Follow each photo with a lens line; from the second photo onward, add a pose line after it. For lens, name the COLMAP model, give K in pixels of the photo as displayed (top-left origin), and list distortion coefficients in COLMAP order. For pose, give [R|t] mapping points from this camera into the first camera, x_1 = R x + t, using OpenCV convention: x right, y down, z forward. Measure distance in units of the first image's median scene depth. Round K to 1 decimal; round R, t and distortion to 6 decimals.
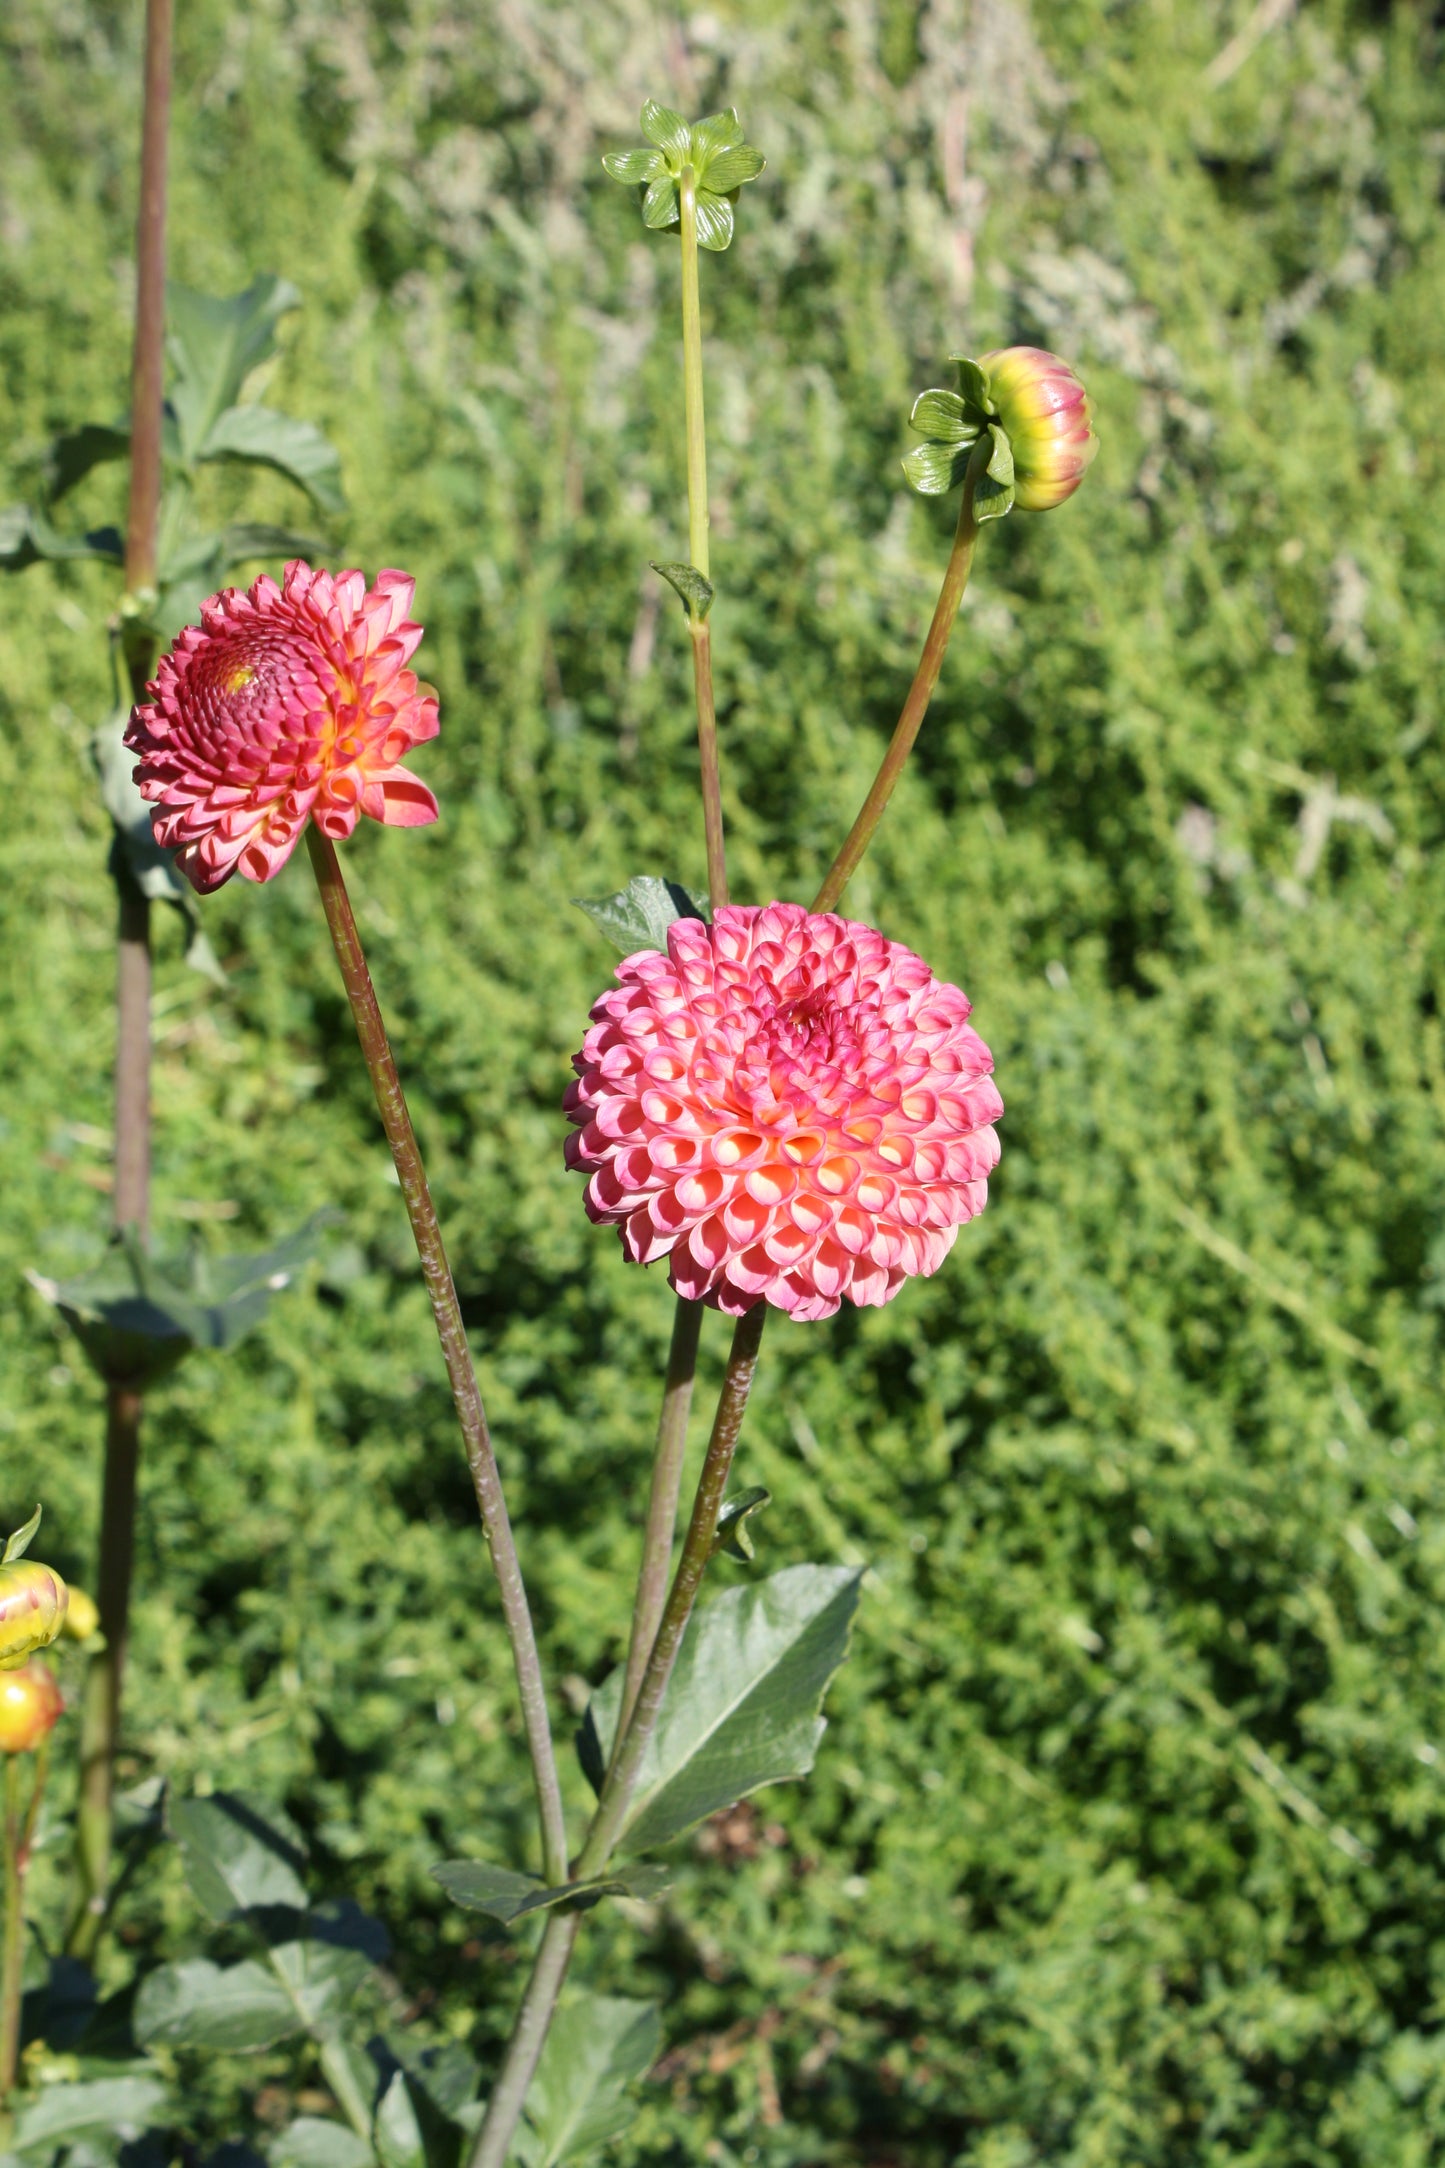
lens RADIAL K [[4501.2, 0, 722.5], [0, 4501.2, 1084.0], [0, 0, 1]] dist [0.023754, 0.276396]
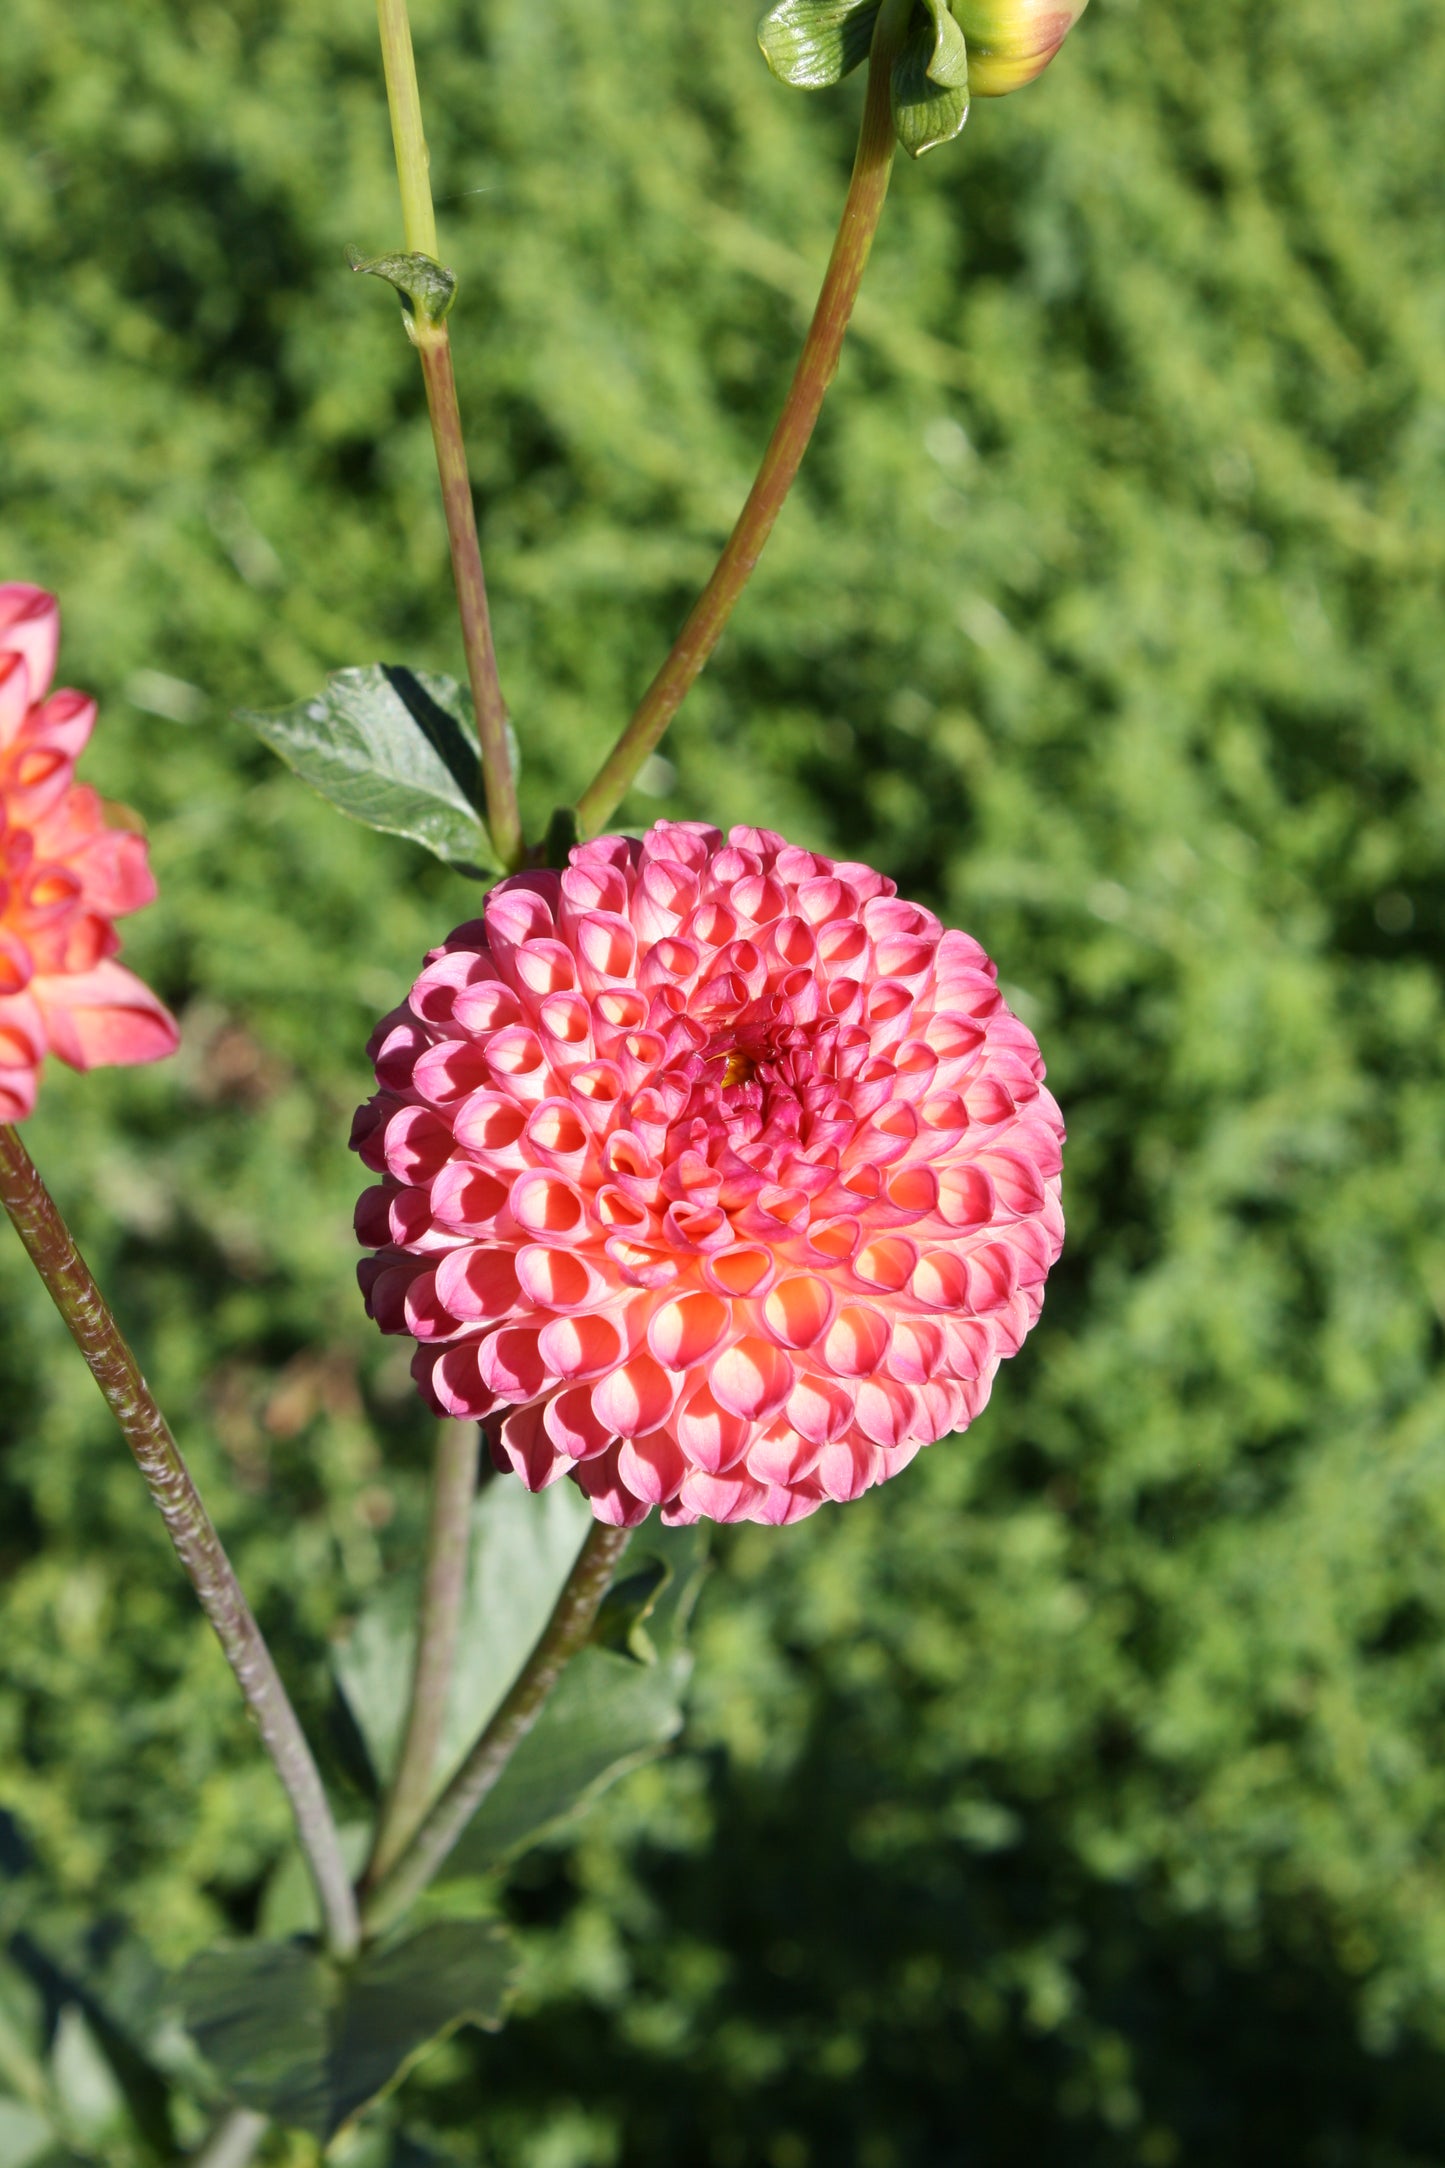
lens RADIAL K [[5019.5, 0, 722.5], [0, 5019.5, 1084.0], [0, 0, 1]] dist [0.042578, 0.366067]
pose [[0.978924, -0.154654, 0.133380, -0.067972], [0.107910, 0.946184, 0.305107, -0.196404], [-0.173388, -0.284284, 0.942931, 0.326791]]
